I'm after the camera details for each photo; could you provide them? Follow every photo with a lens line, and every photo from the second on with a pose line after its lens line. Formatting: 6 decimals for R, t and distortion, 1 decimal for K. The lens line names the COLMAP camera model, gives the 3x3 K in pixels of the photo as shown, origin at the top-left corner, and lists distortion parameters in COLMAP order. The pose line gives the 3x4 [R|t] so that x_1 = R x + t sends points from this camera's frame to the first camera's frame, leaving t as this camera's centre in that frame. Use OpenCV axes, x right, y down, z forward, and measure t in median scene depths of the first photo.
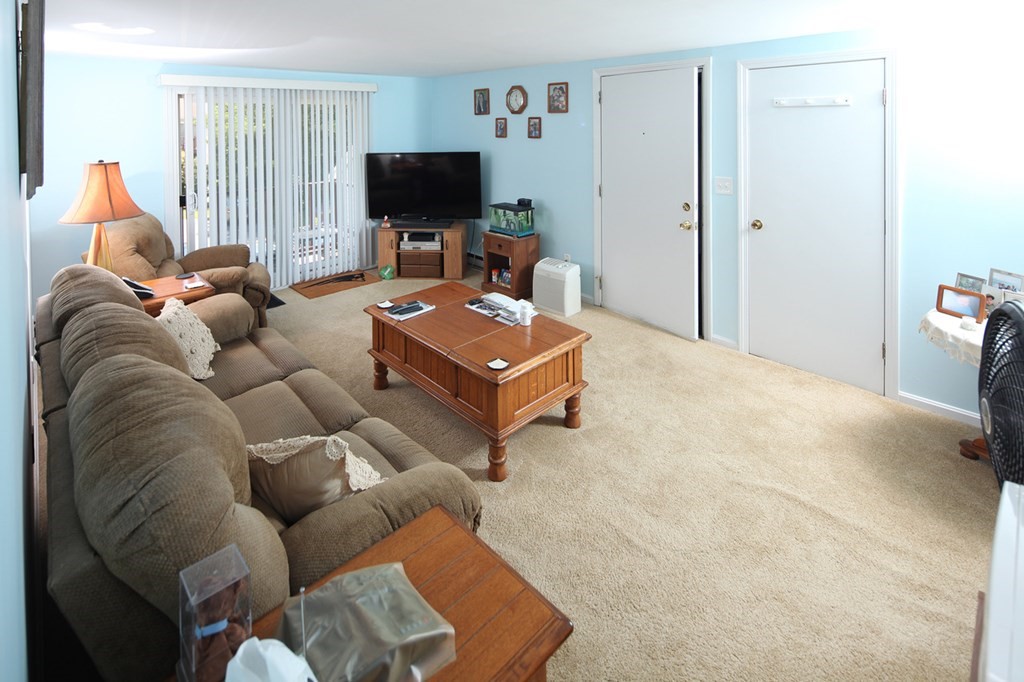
lens RADIAL K [[501.7, 0, 511.8], [0, 501.7, 142.8], [0, 0, 1]] dist [0.024132, -0.000045]
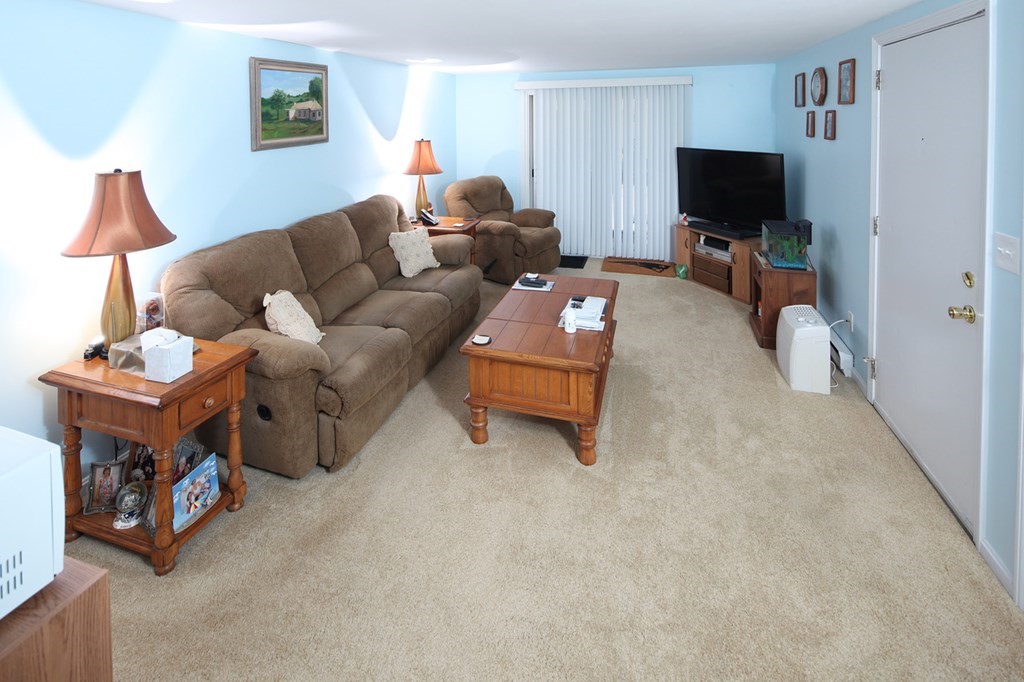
lens RADIAL K [[495.9, 0, 507.9], [0, 495.9, 146.9], [0, 0, 1]] dist [-0.000646, -0.000329]
pose [[0.499005, 0.059691, -0.864541, 0.397122], [-0.041045, 0.998133, 0.045224, -0.011149], [0.865627, 0.012917, 0.500523, 0.227307]]
